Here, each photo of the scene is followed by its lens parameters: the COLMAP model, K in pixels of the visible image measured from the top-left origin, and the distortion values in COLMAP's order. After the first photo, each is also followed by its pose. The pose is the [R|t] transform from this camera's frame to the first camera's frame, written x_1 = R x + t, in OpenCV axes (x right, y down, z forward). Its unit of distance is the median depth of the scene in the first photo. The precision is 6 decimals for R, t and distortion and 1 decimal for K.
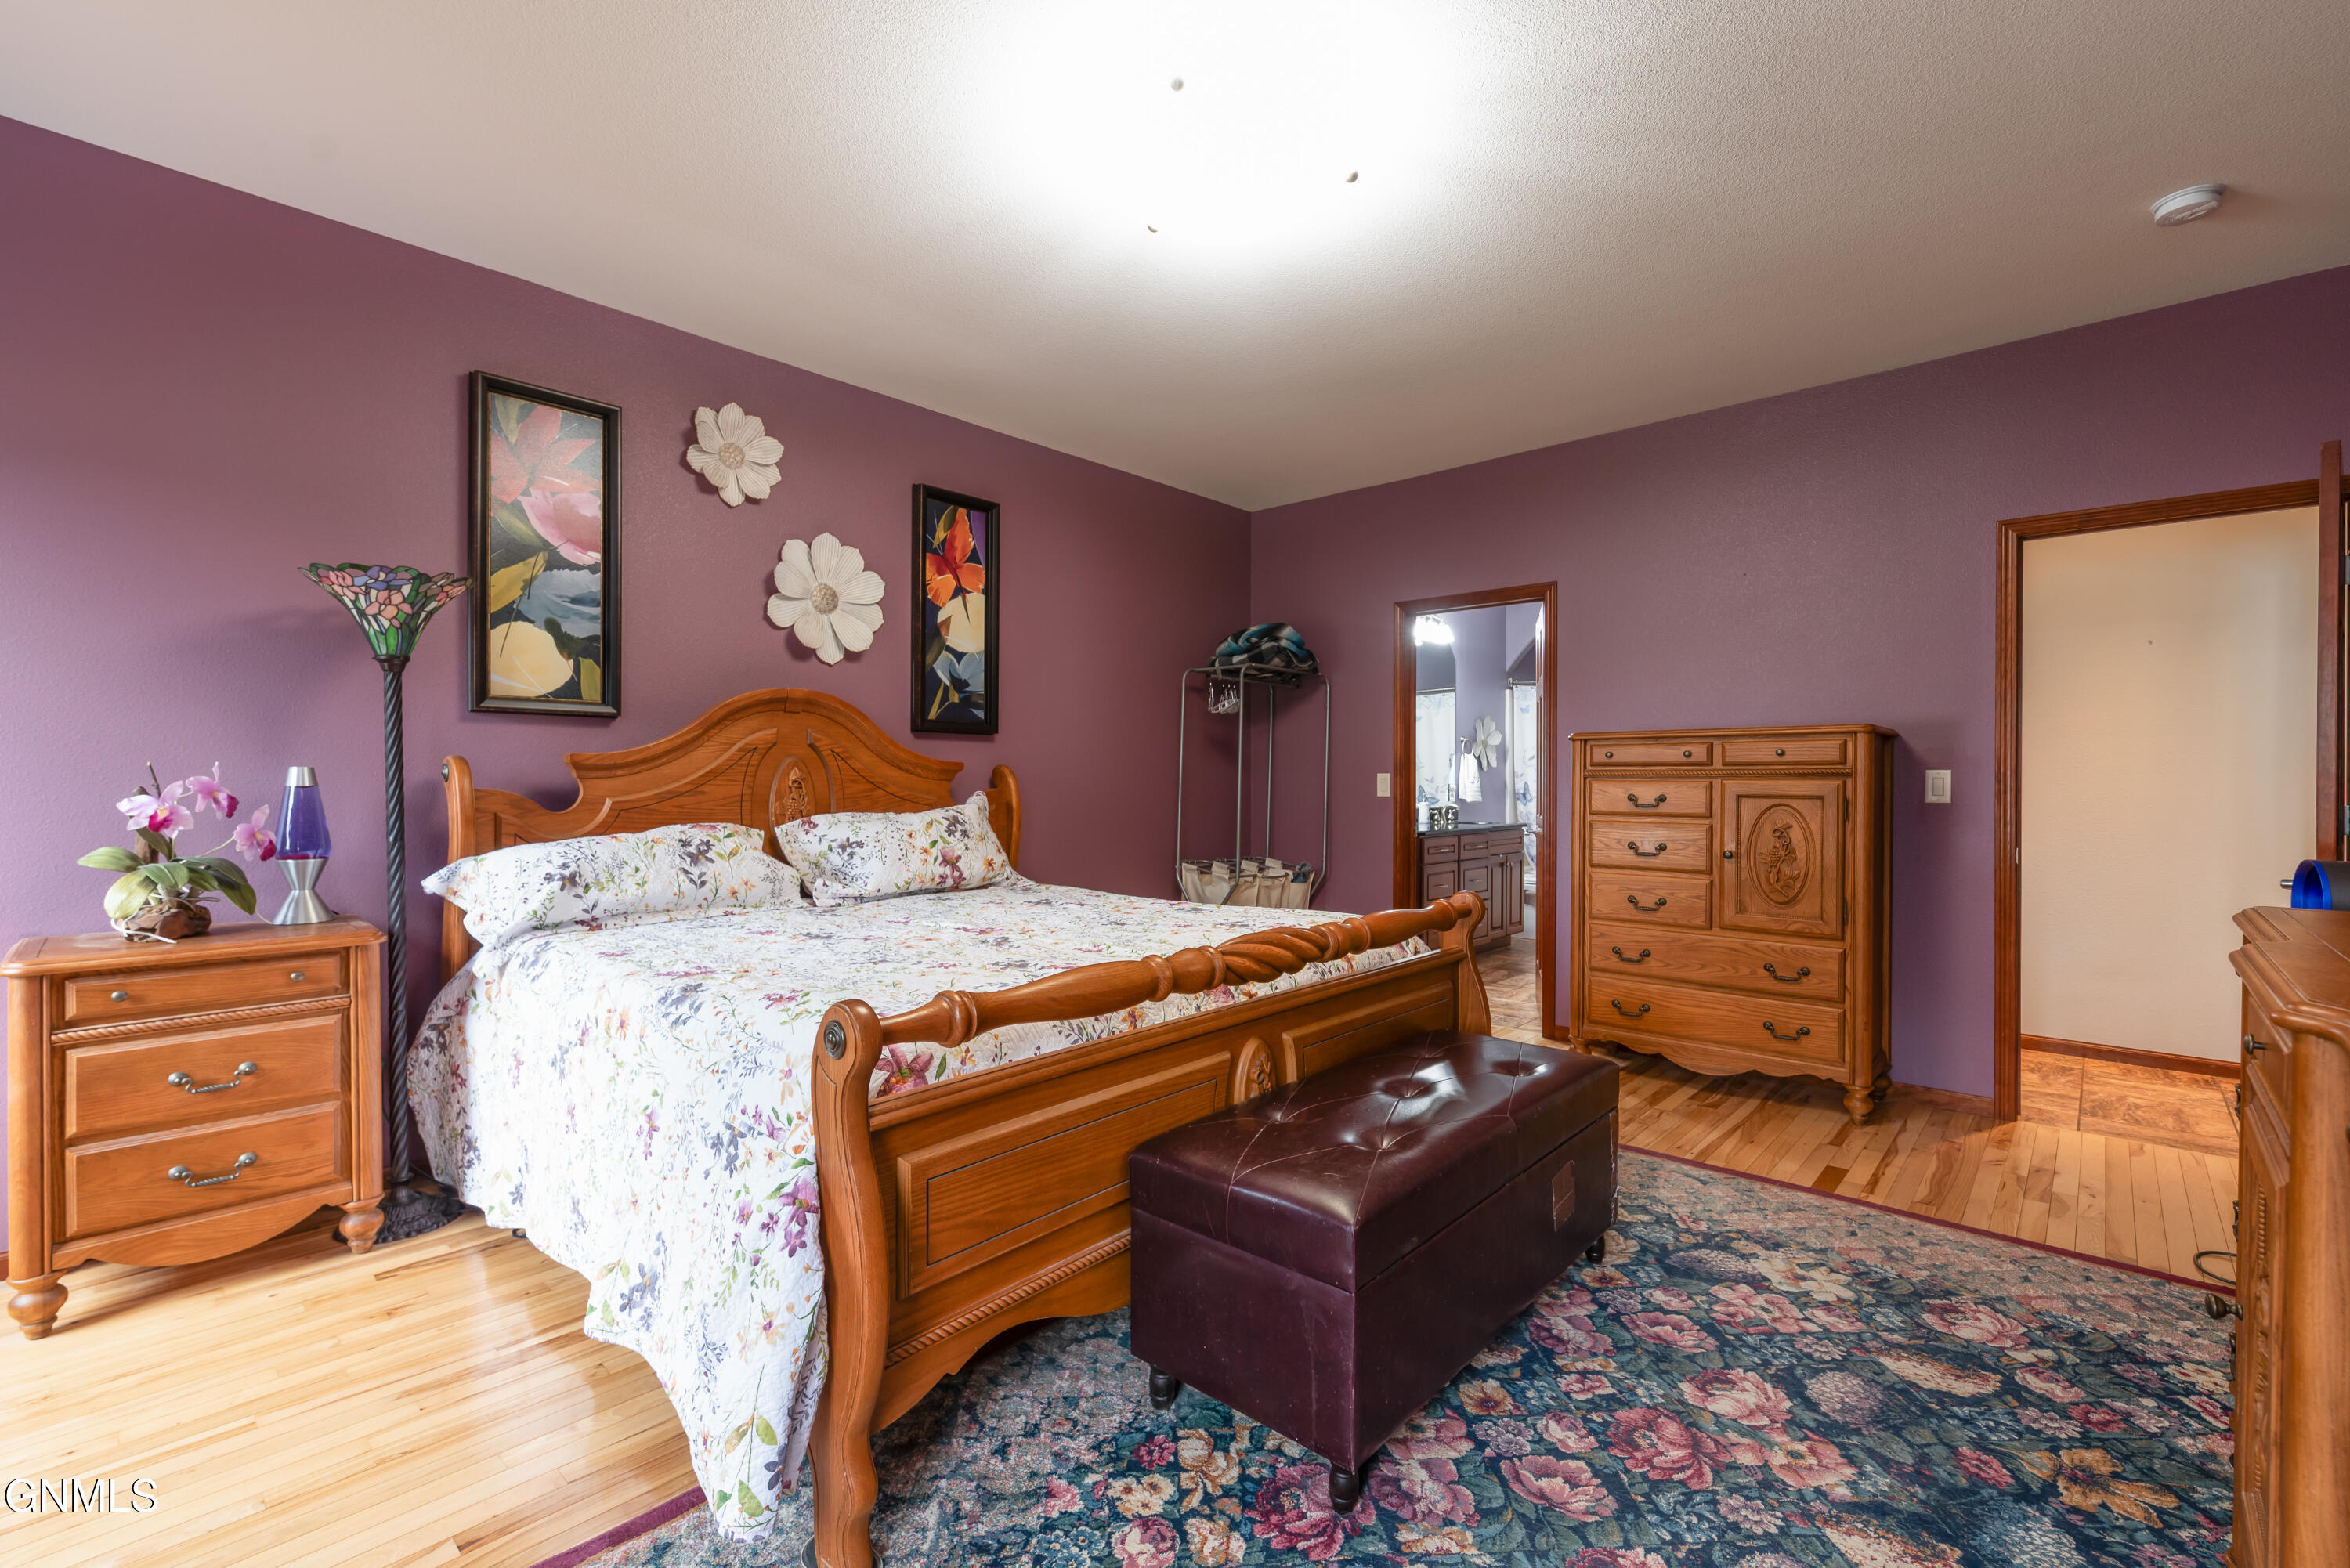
lens RADIAL K [[1005.6, 0, 1178.5], [0, 1005.6, 795.6], [0, 0, 1]] dist [-0.001047, 0.000762]
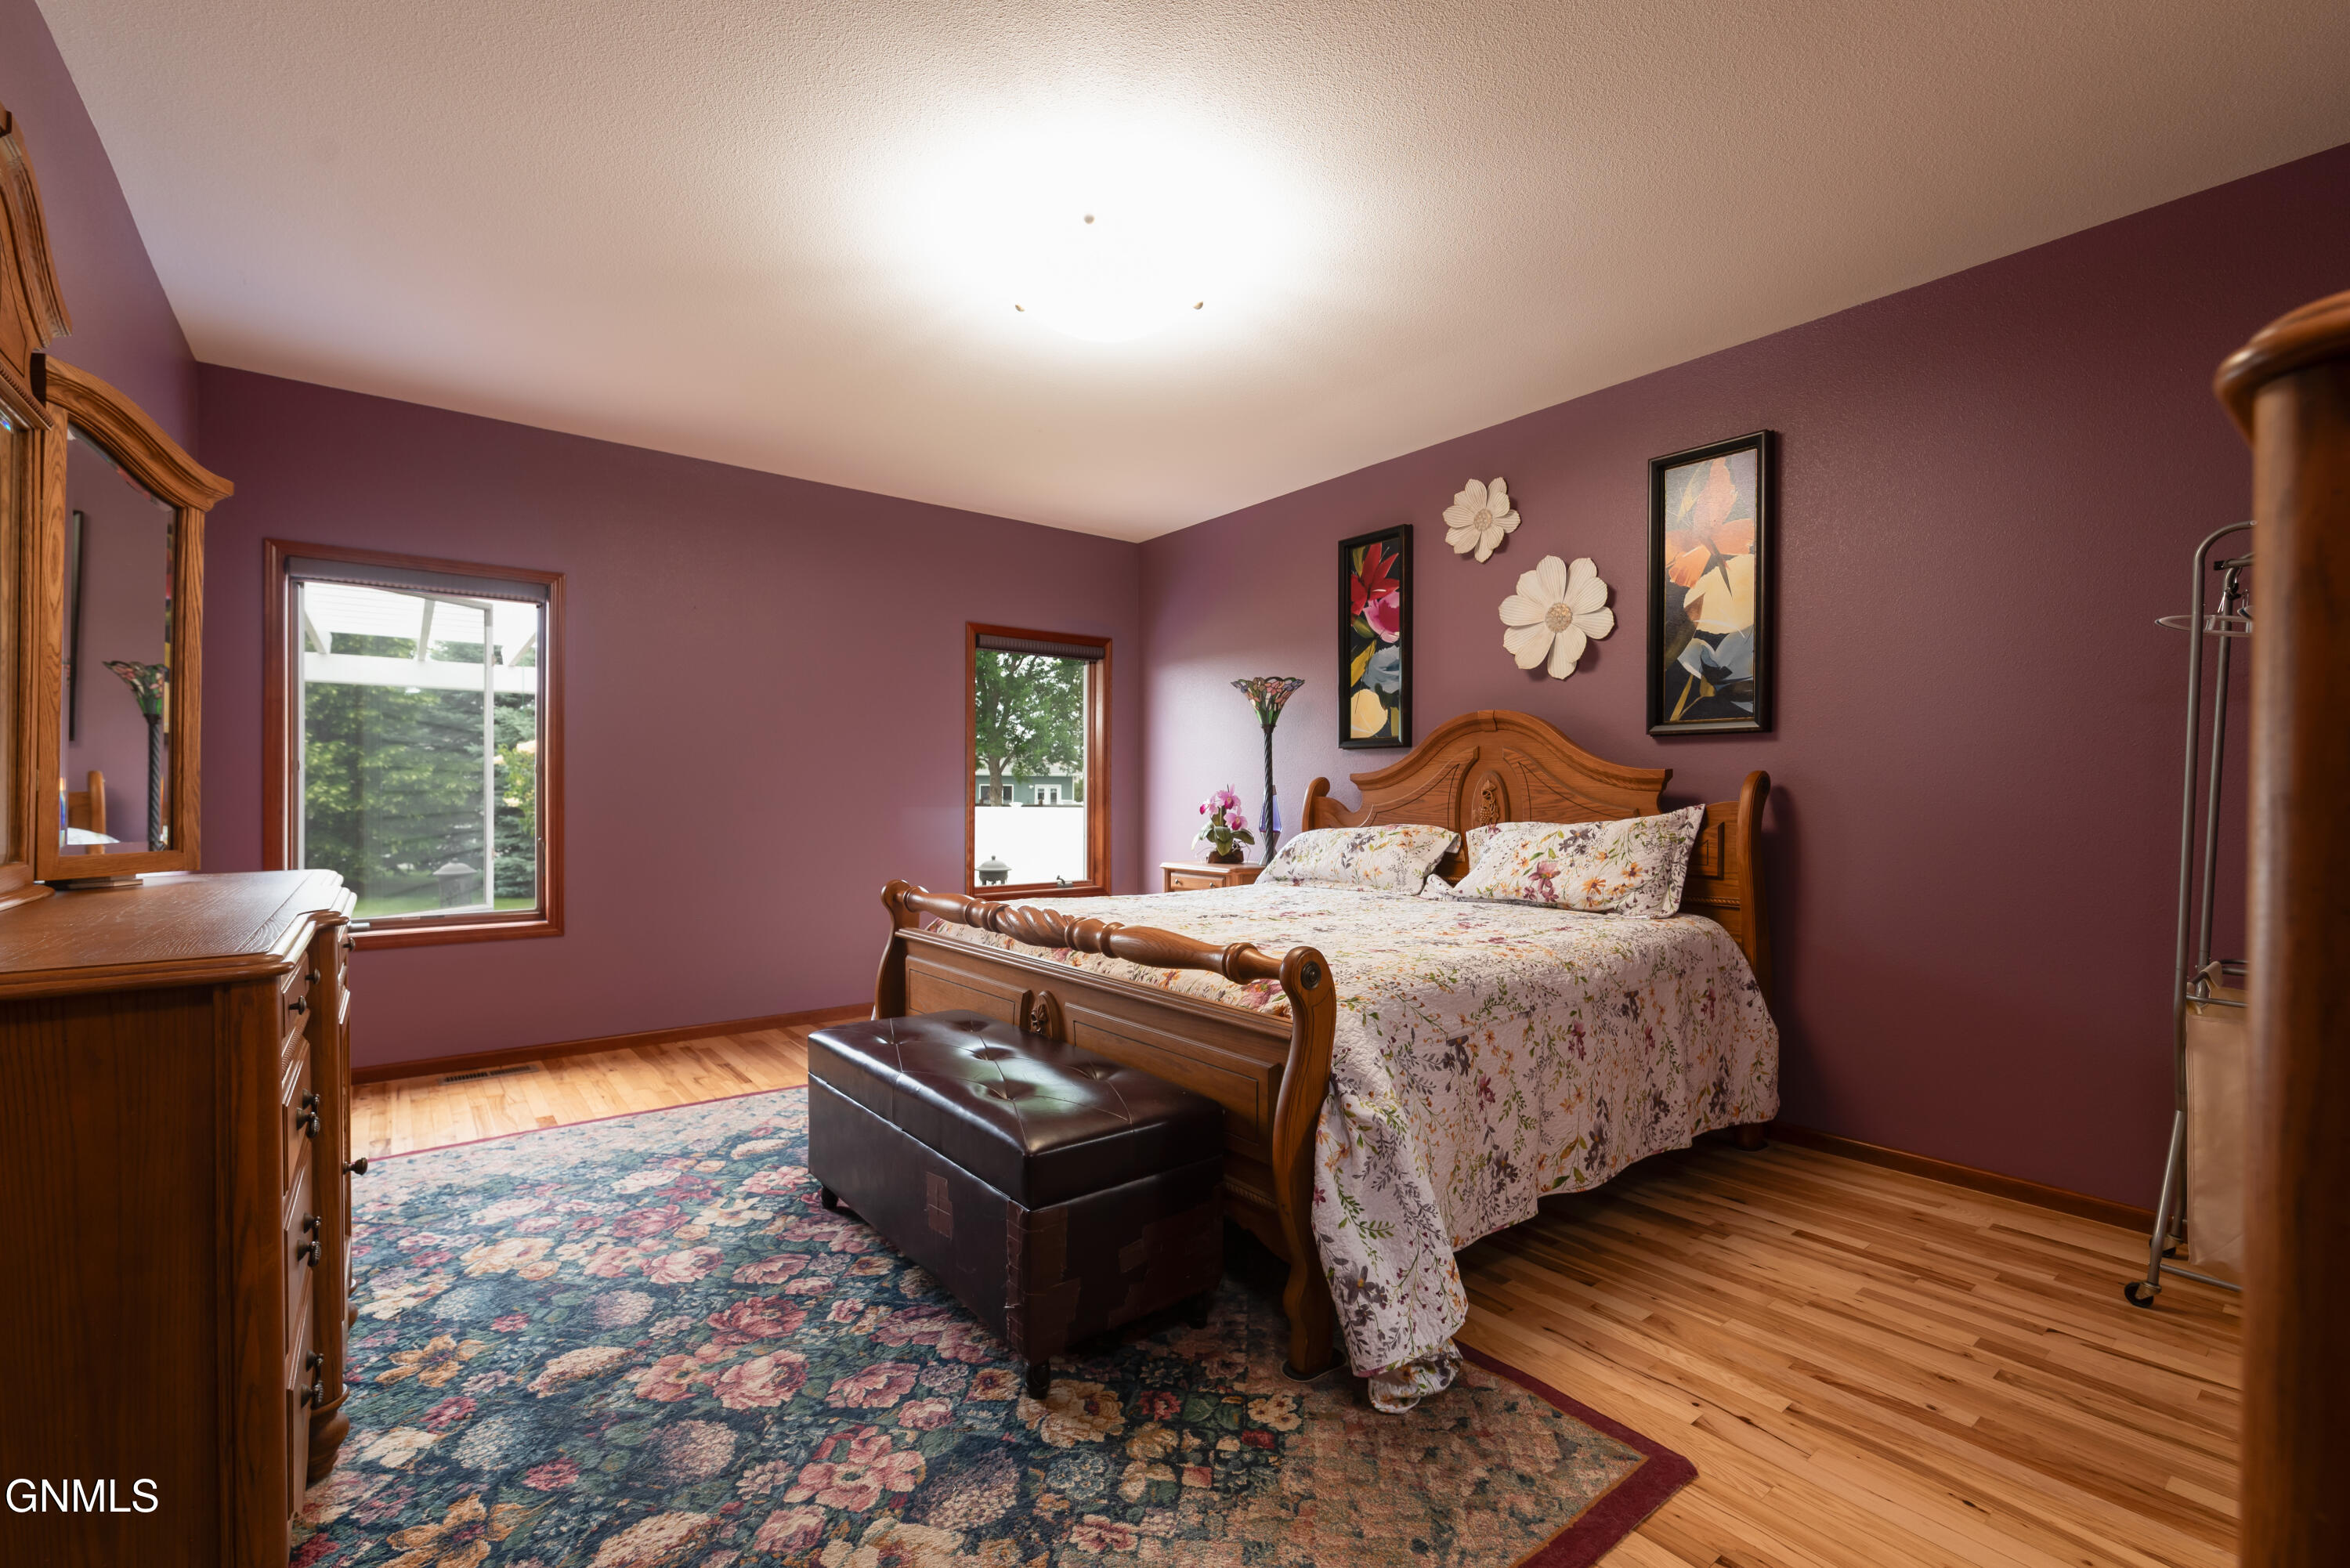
lens RADIAL K [[1005.6, 0, 1178.5], [0, 1005.6, 795.6], [0, 0, 1]] dist [-0.001047, 0.000762]
pose [[-0.159999, 0.000580, -0.987117, 1.170358], [-0.016597, 0.999857, 0.003278, -0.011342], [0.986978, 0.016908, -0.159967, 1.224149]]
